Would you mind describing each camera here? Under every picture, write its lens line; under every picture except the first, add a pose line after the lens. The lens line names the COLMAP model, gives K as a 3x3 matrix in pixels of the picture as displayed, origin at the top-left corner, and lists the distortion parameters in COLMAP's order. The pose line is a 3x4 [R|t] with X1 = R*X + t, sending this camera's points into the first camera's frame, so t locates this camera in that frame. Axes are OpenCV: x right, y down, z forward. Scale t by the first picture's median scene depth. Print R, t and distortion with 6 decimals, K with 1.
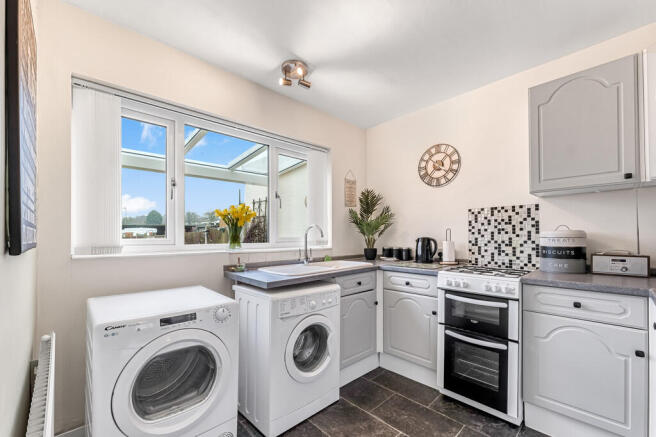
lens RADIAL K [[278.0, 0, 328.9], [0, 278.0, 235.2], [0, 0, 1]] dist [0.000438, 0.000071]
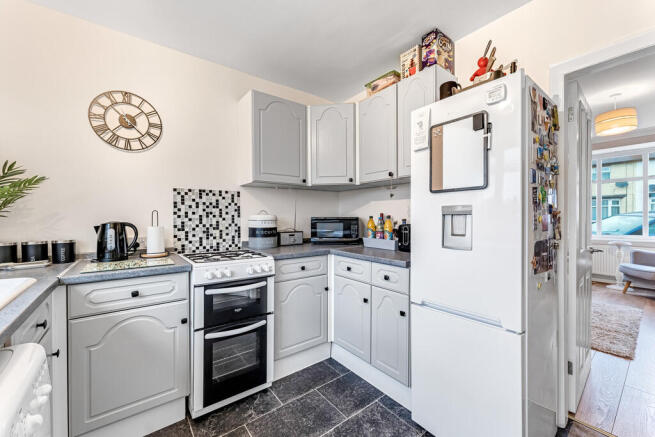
lens RADIAL K [[266.5, 0, 327.5], [0, 266.5, 219.9], [0, 0, 1]] dist [-0.000602, -0.000126]
pose [[0.097721, -0.001603, 0.995213, -0.274989], [0.004754, 0.999988, 0.001144, 0.004795], [-0.995203, 0.004619, 0.097727, 0.485211]]
